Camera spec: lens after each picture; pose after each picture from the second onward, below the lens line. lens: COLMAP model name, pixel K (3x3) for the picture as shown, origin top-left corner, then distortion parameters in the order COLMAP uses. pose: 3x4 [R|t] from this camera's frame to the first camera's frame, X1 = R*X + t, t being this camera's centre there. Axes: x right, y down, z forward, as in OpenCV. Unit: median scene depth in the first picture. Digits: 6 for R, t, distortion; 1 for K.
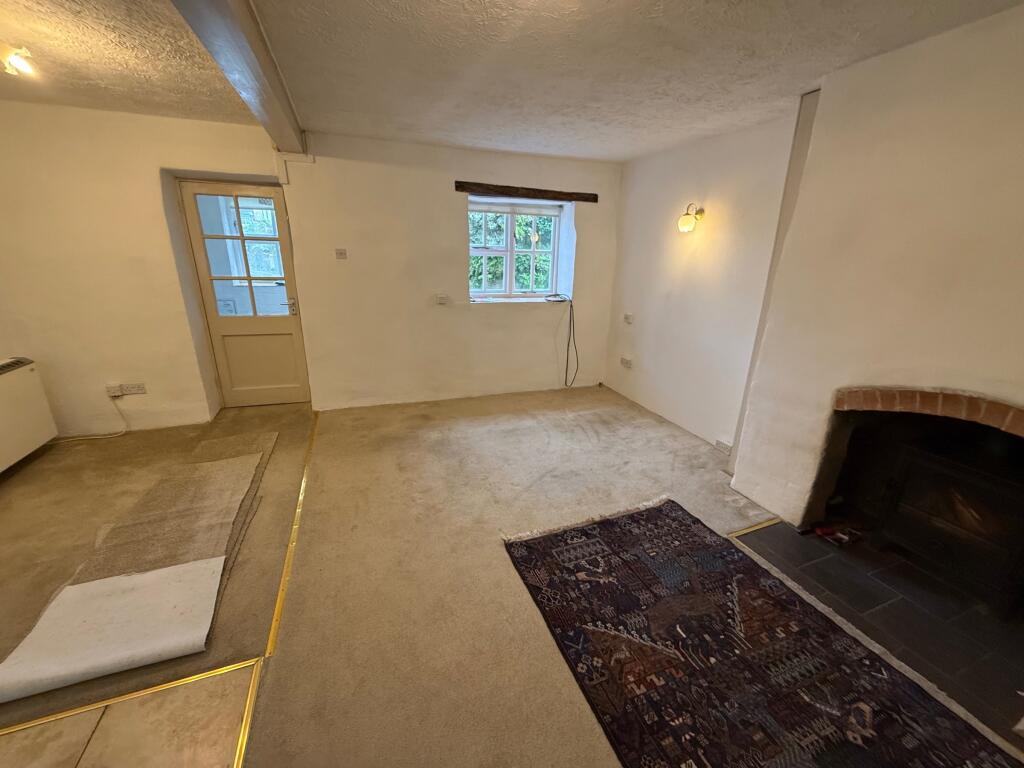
lens RADIAL K [[409.3, 0, 508.1], [0, 409.3, 385.0], [0, 0, 1]] dist [0.004098, -0.000642]
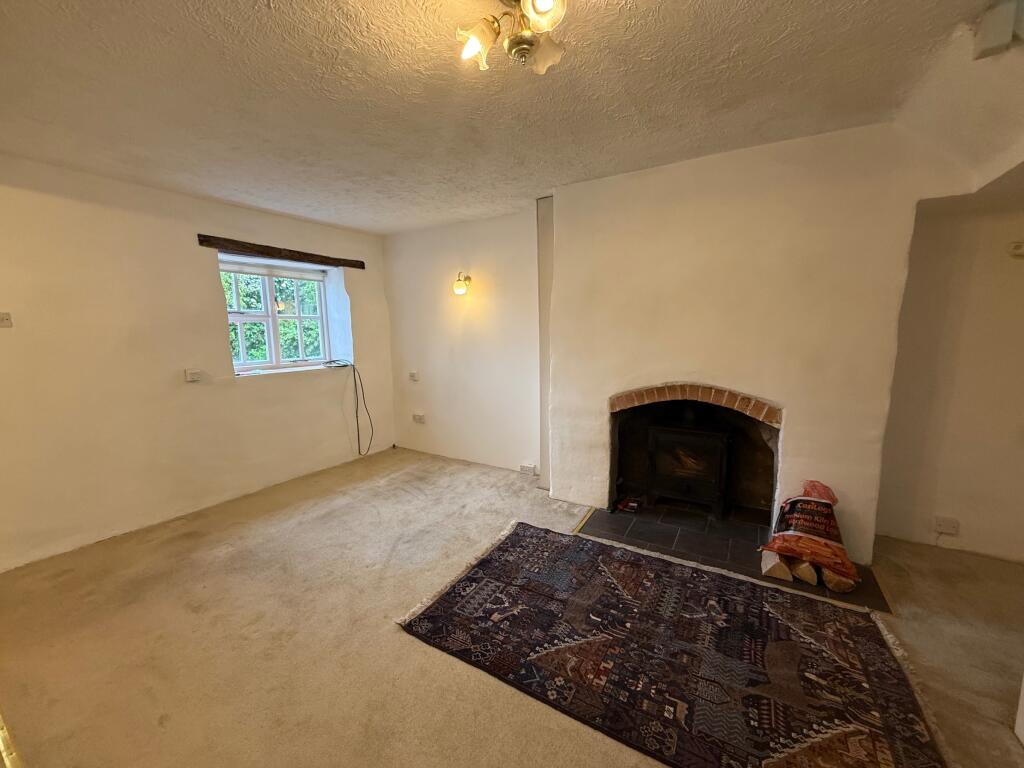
lens RADIAL K [[409.3, 0, 507.6], [0, 409.3, 385.0], [0, 0, 1]] dist [0.004098, -0.000642]
pose [[0.787721, -0.118225, 0.604582, -0.227061], [0.221196, 0.970245, -0.098471, 0.021847], [-0.574951, 0.211299, 0.790433, 0.067620]]
